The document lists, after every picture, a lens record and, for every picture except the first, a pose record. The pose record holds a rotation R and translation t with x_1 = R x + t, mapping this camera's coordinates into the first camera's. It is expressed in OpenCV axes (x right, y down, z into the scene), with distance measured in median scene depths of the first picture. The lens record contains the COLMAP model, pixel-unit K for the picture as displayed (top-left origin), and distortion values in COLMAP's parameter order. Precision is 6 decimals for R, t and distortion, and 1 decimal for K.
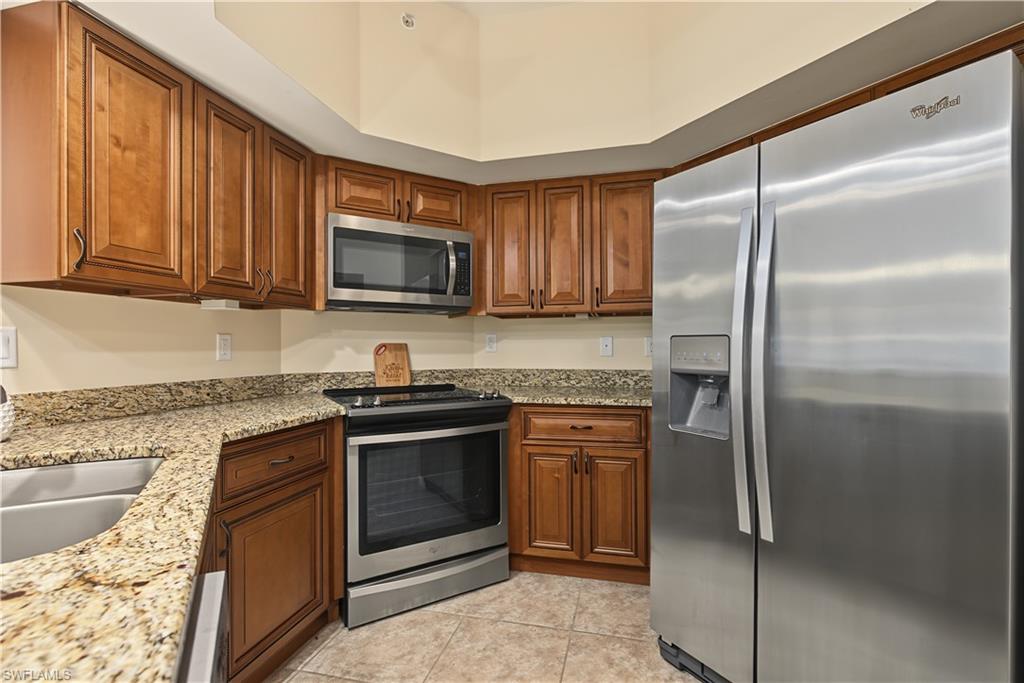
lens RADIAL K [[465.0, 0, 519.3], [0, 465.0, 343.5], [0, 0, 1]] dist [-0.001877, 0.000419]
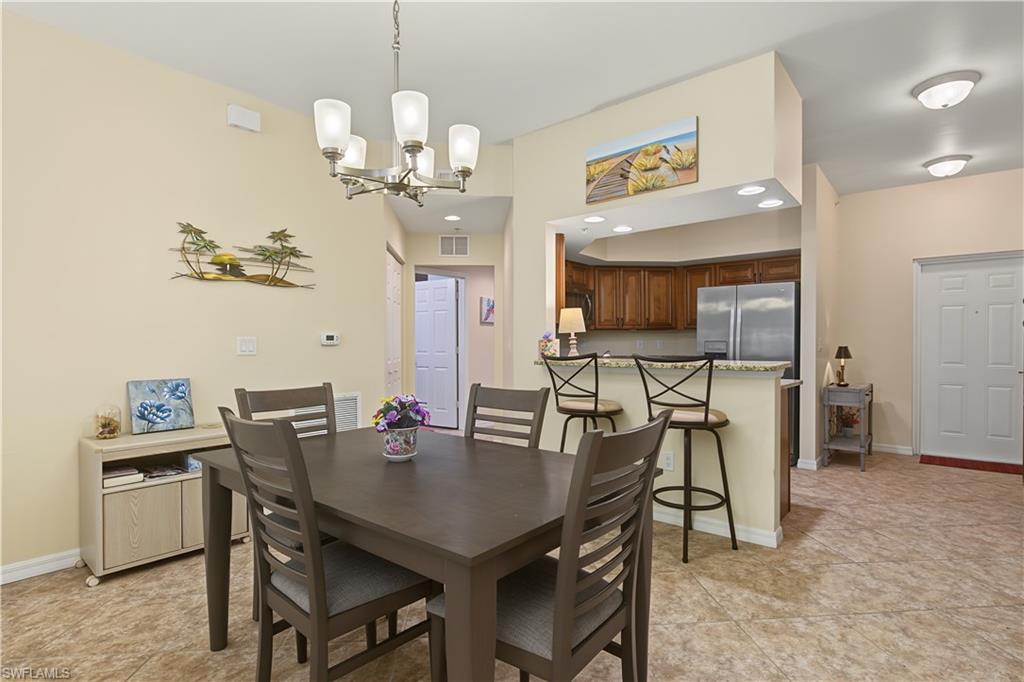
lens RADIAL K [[510.4, 0, 517.7], [0, 510.4, 348.8], [0, 0, 1]] dist [-0.002742, -0.000081]
pose [[0.946142, -0.000537, 0.323753, -1.272894], [-0.003792, 0.999912, 0.012742, -0.004749], [-0.323731, -0.013284, 0.946056, -1.139547]]
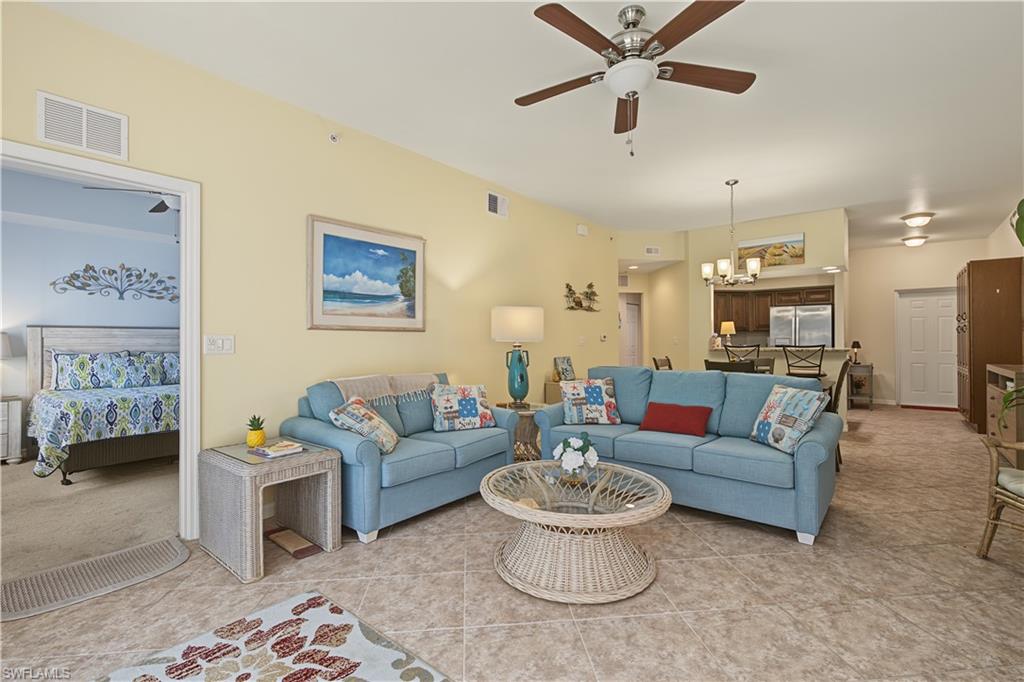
lens RADIAL K [[466.1, 0, 520.5], [0, 466.1, 338.7], [0, 0, 1]] dist [0.000005, 0.000075]
pose [[0.939602, 0.002260, 0.342261, -2.727803], [-0.002836, 0.999995, 0.001181, -0.007450], [-0.342256, -0.002080, 0.939604, -1.900248]]
